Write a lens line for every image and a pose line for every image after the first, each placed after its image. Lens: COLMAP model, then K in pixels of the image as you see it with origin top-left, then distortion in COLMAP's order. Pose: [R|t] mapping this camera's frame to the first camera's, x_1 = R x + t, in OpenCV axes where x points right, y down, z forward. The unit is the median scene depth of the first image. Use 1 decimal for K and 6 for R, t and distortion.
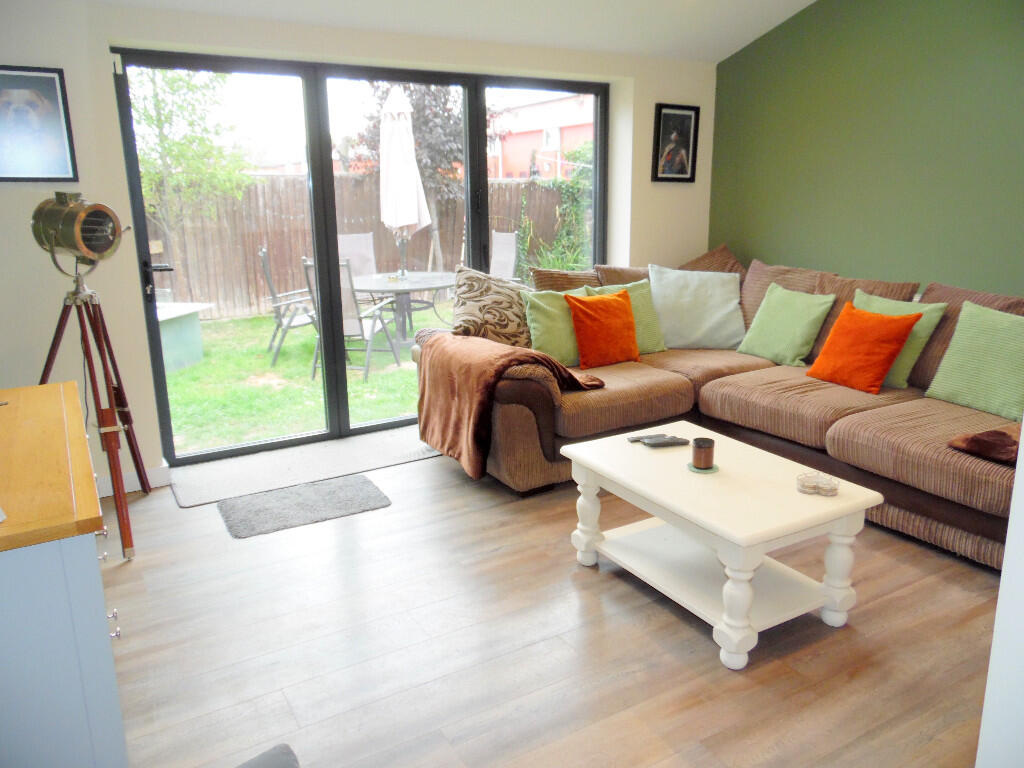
lens RADIAL K [[777.4, 0, 512.7], [0, 777.4, 384.4], [0, 0, 1]] dist [-0.026076, 0.046225]
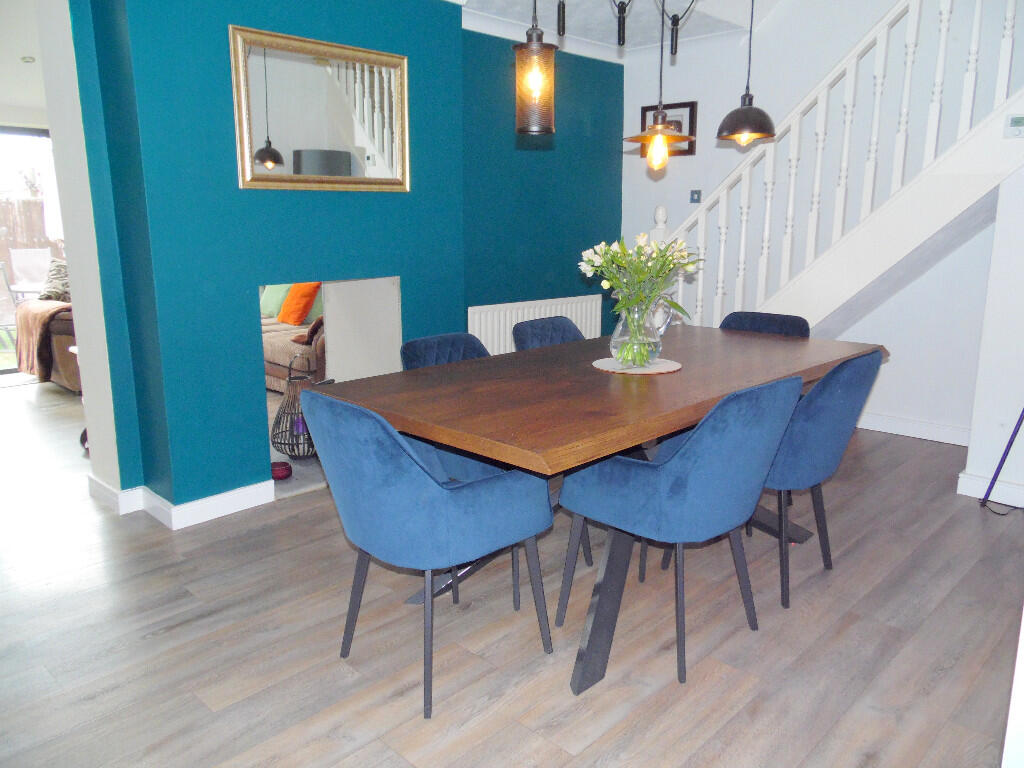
lens RADIAL K [[777.4, 0, 512.1], [0, 777.4, 383.0], [0, 0, 1]] dist [-0.026076, 0.046225]
pose [[0.965378, -0.039980, 0.257775, 0.475904], [0.050356, 0.998160, -0.033775, 0.222449], [-0.255950, 0.045586, 0.965615, -0.803409]]
